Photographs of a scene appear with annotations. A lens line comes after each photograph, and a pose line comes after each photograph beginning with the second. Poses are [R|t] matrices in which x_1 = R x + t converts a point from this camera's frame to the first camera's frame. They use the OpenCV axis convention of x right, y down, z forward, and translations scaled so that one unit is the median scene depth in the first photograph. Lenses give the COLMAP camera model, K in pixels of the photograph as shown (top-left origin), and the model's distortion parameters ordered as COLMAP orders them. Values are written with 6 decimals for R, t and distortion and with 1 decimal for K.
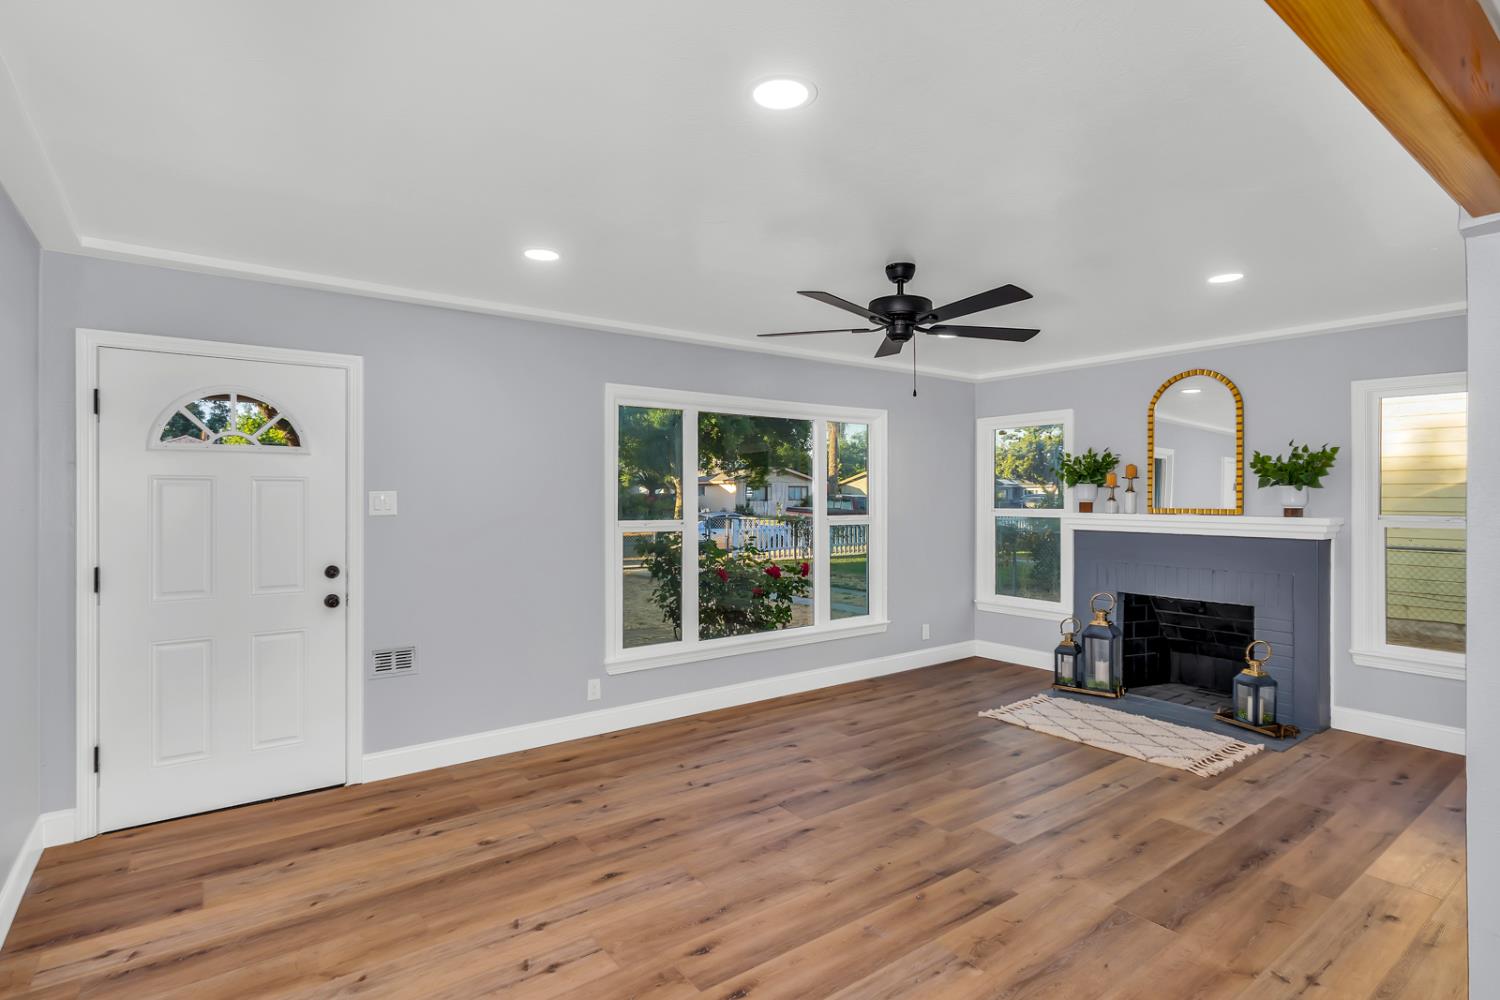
lens RADIAL K [[734.1, 0, 749.7], [0, 734.1, 498.0], [0, 0, 1]] dist [0.001218, 0.000804]
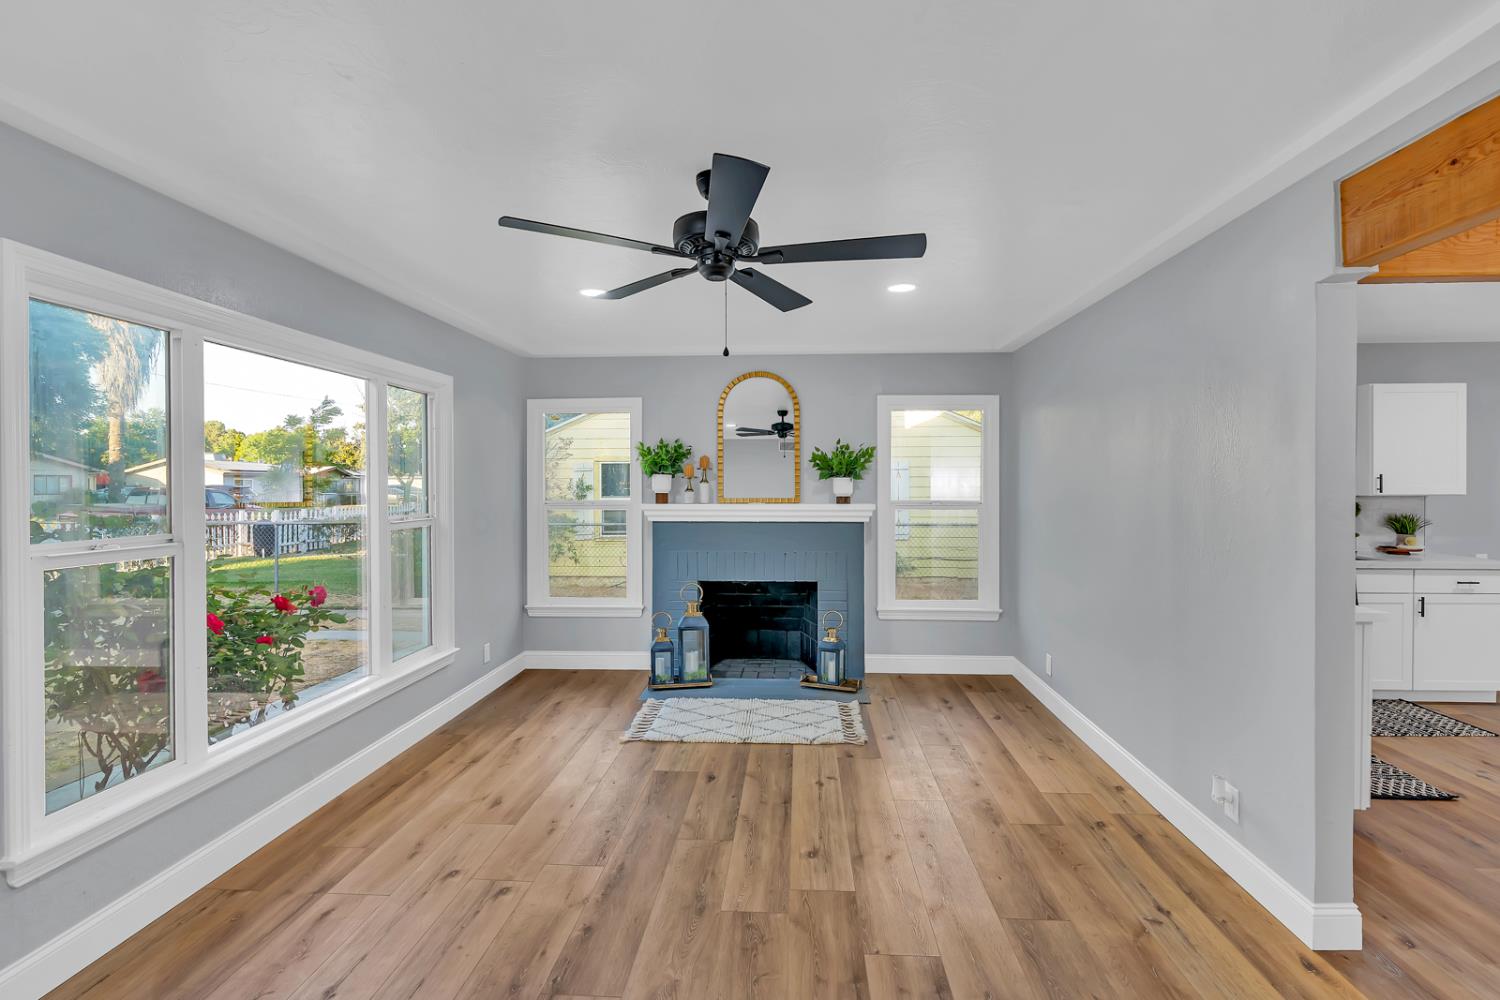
lens RADIAL K [[695.9, 0, 753.0], [0, 695.9, 491.7], [0, 0, 1]] dist [-0.006073, 0.000755]
pose [[0.646019, -0.007194, 0.763288, -0.218647], [0.004663, 0.999974, 0.005478, -0.000505], [-0.763307, 0.000020, 0.646035, 0.376601]]
